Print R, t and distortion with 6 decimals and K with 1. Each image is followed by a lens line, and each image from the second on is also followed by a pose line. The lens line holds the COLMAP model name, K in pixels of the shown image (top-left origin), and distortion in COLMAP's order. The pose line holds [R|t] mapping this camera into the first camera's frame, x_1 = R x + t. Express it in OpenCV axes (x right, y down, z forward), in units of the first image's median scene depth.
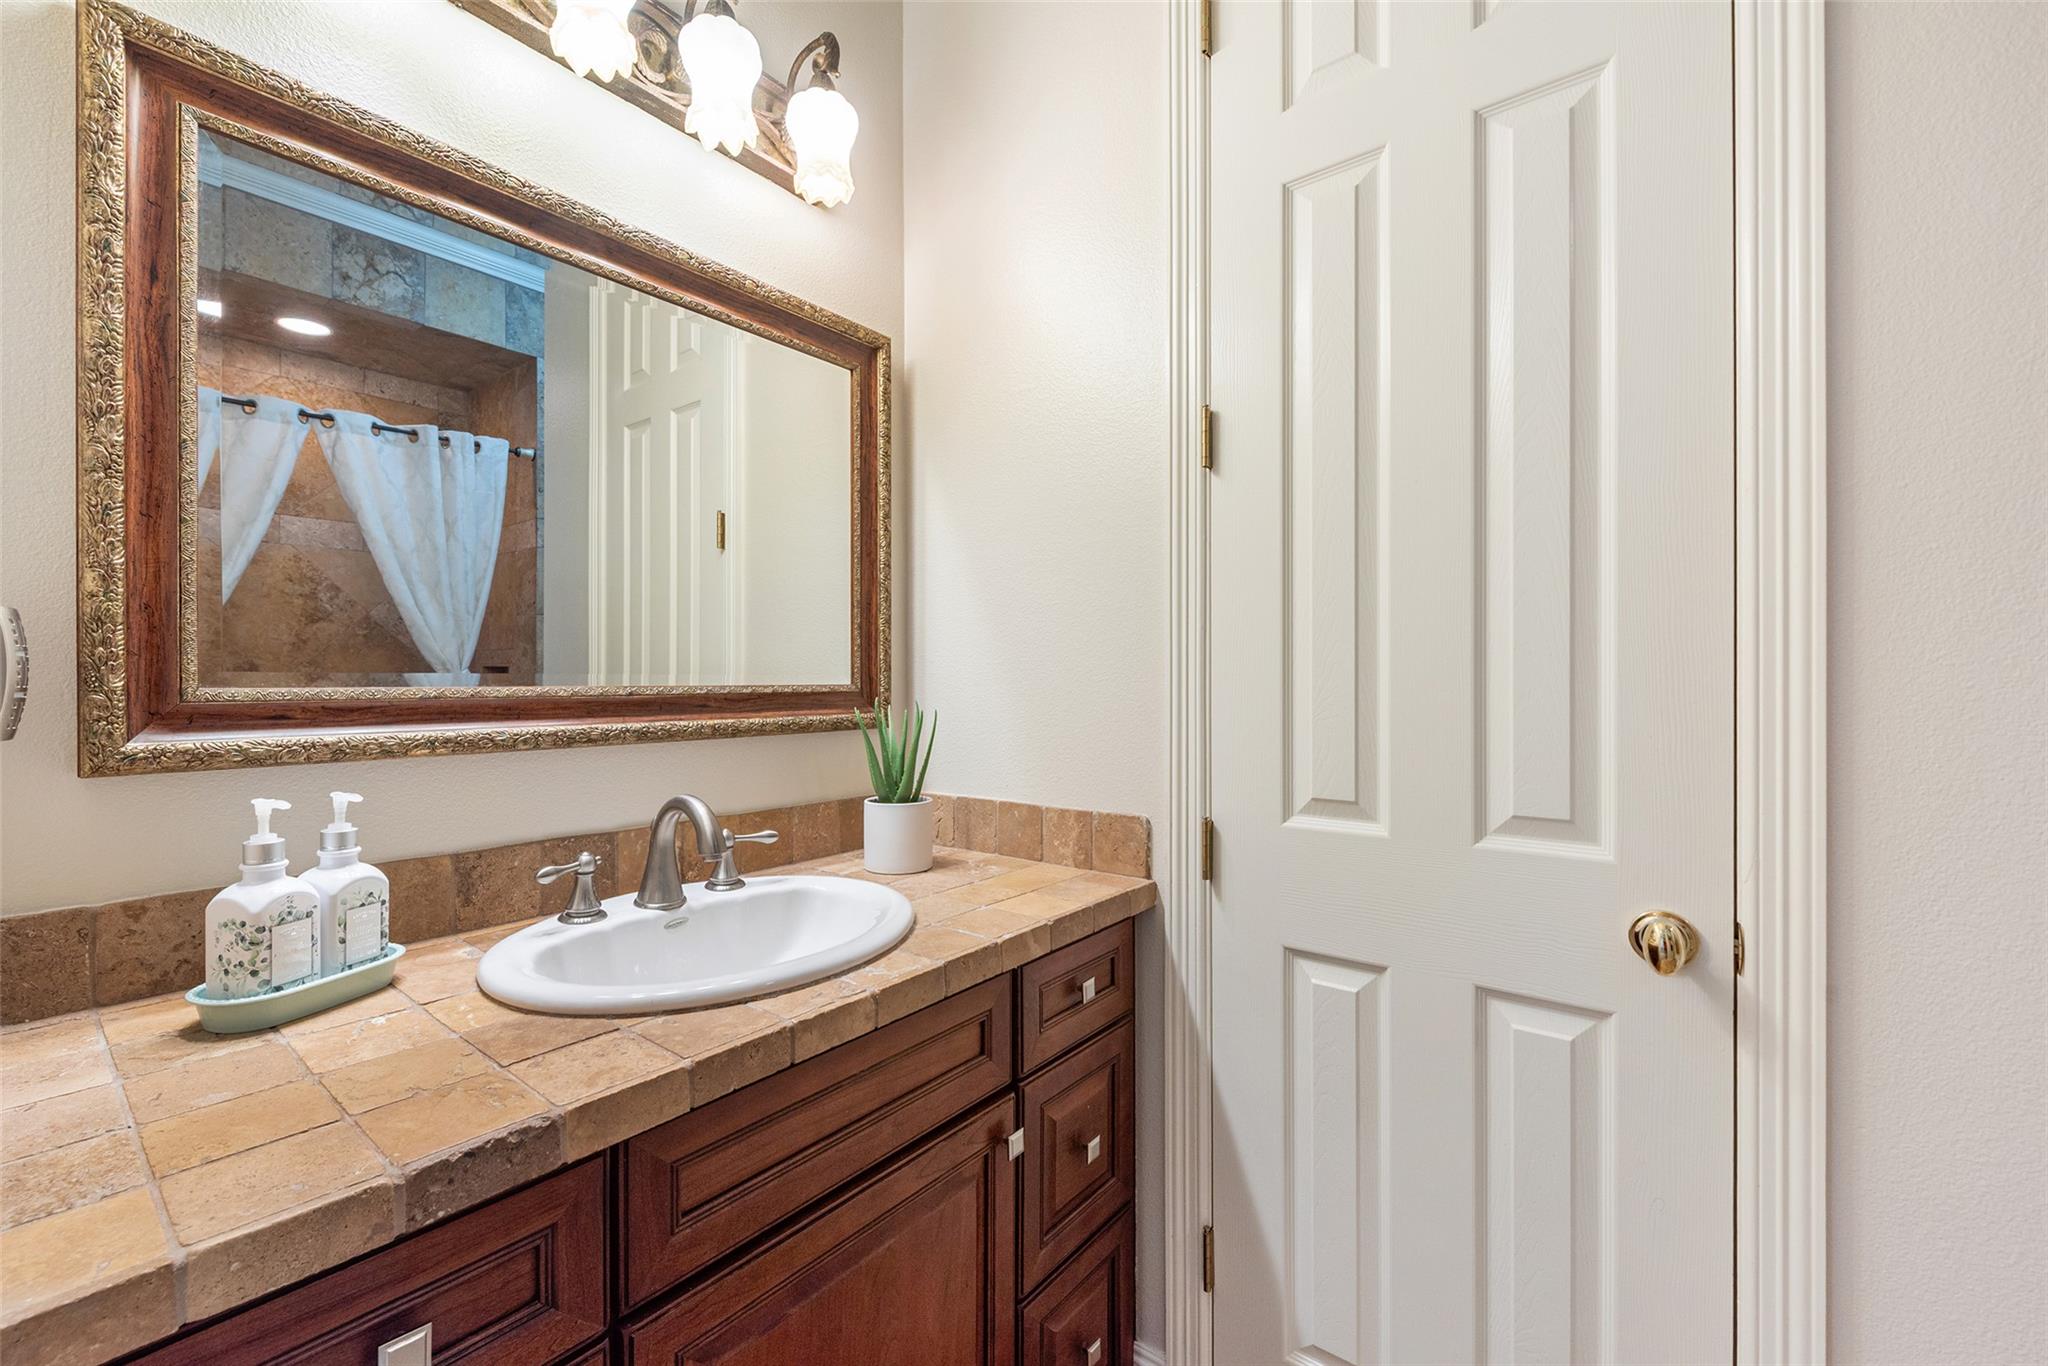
lens RADIAL K [[820.1, 0, 1018.5], [0, 820.1, 681.0], [0, 0, 1]] dist [-0.007727, -0.001120]
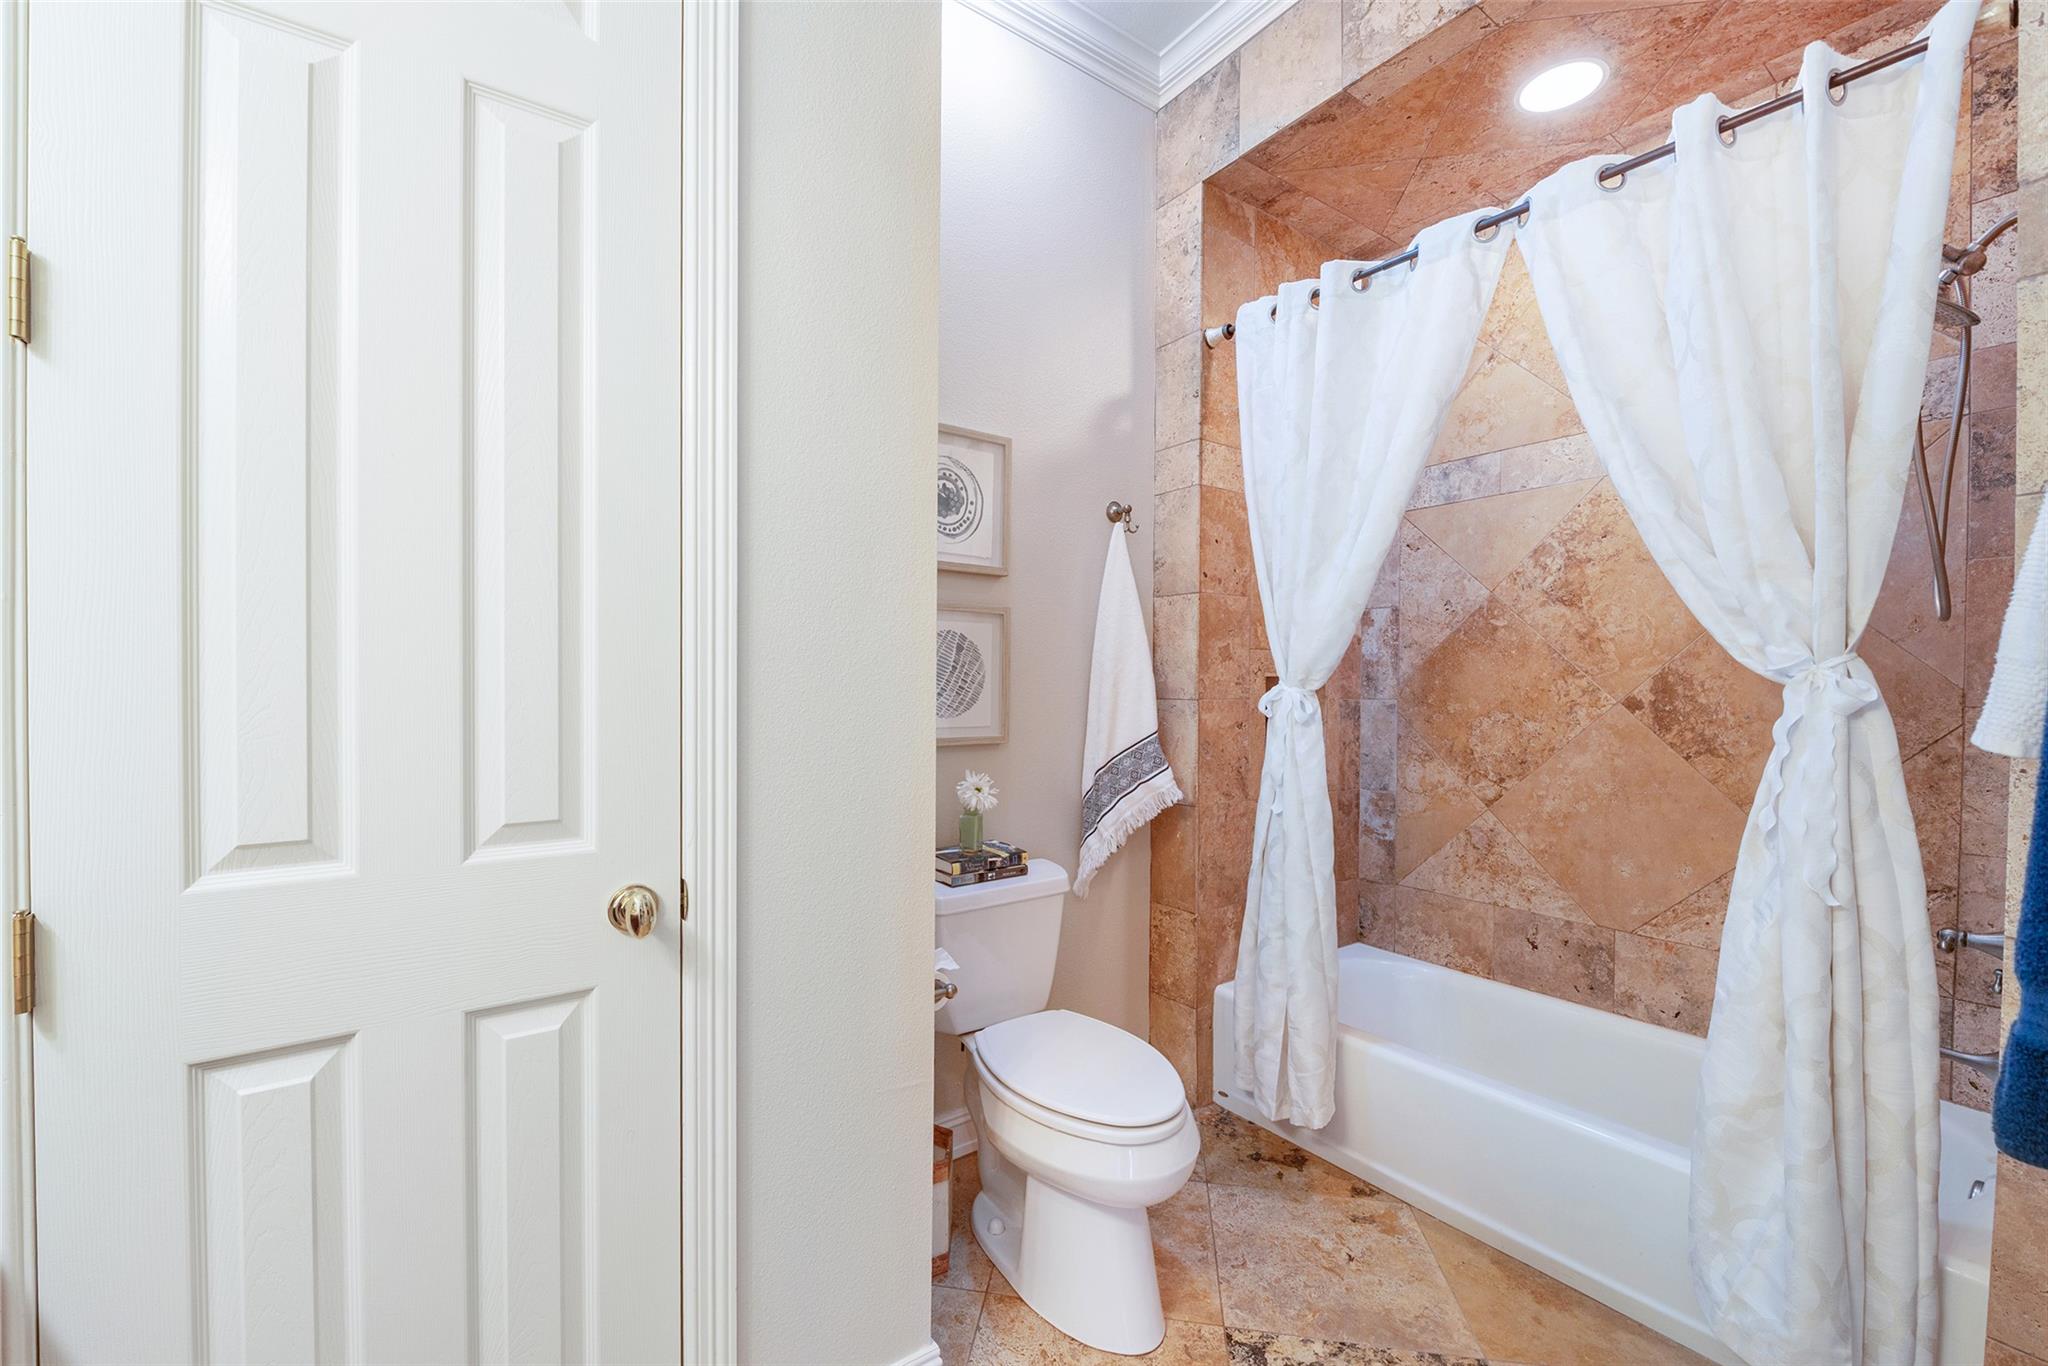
lens RADIAL K [[820.1, 0, 1018.7], [0, 820.1, 689.7], [0, 0, 1]] dist [-0.007727, -0.001120]
pose [[0.278704, -0.004136, 0.960368, -0.168193], [0.001555, 0.999991, 0.003856, -0.000081], [-0.960376, 0.000418, 0.278708, 0.134287]]
